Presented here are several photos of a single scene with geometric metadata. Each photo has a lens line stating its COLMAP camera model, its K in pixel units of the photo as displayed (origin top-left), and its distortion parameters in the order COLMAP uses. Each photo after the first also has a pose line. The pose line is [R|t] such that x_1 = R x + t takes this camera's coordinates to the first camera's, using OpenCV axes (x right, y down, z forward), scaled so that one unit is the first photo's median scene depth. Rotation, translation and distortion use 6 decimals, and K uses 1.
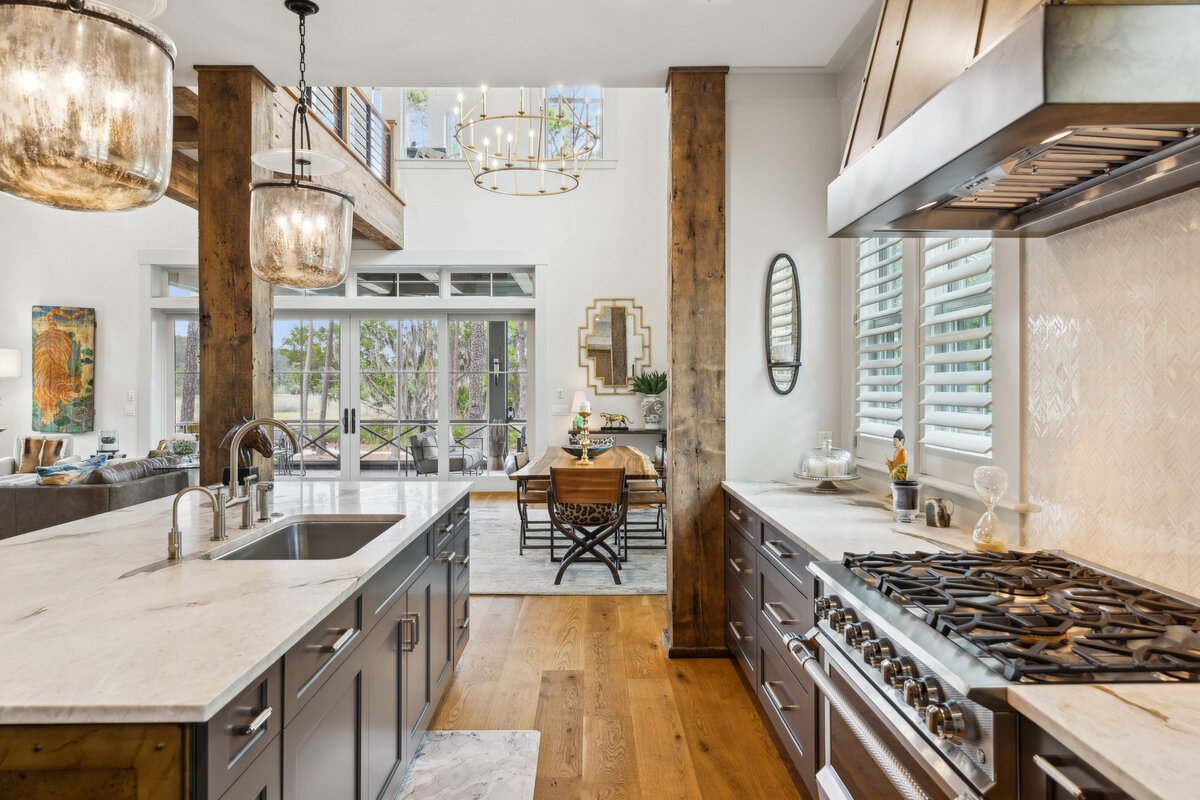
lens RADIAL K [[780.6, 0, 588.0], [0, 780.6, 385.4], [0, 0, 1]] dist [0.010101, 0.000707]
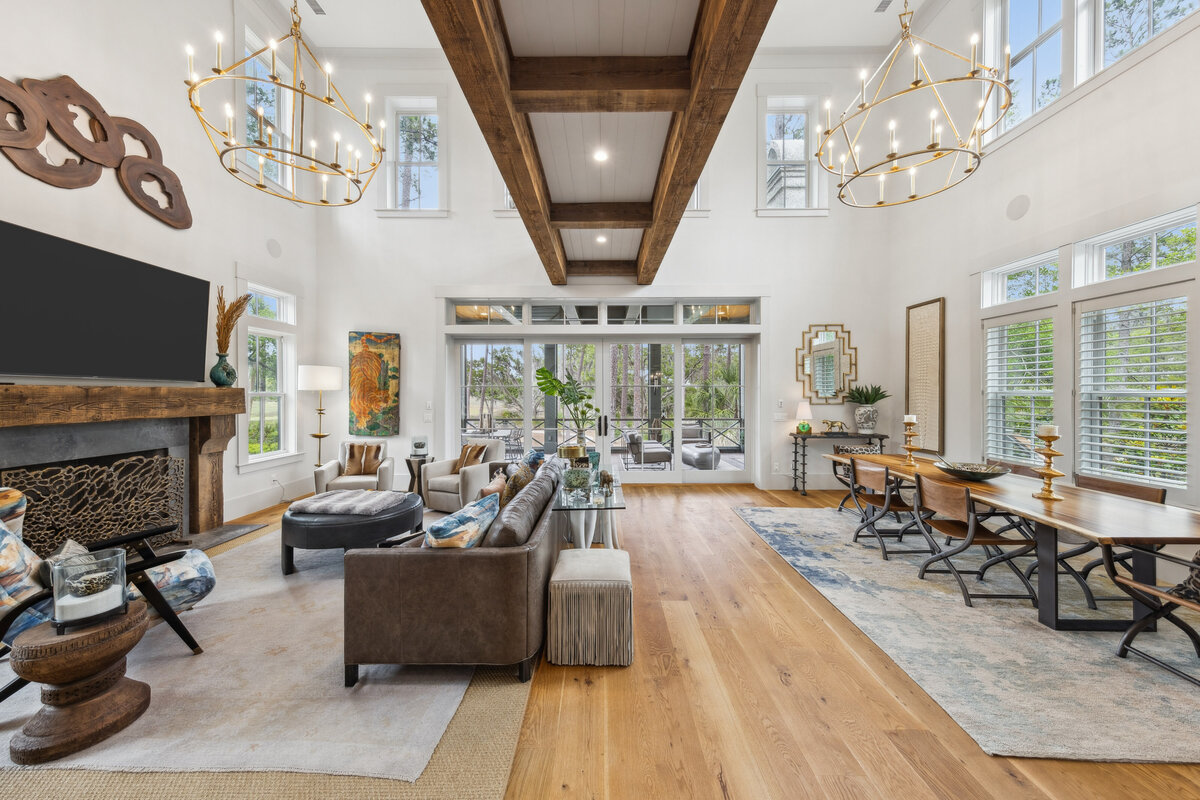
lens RADIAL K [[412.7, 0, 606.4], [0, 412.7, 394.1], [0, 0, 1]] dist [0.007324, -0.000236]
pose [[0.999999, -0.001227, -0.001070, -0.764844], [0.001233, 0.999983, 0.005706, -0.019803], [0.001062, -0.005708, 0.999983, 0.889122]]
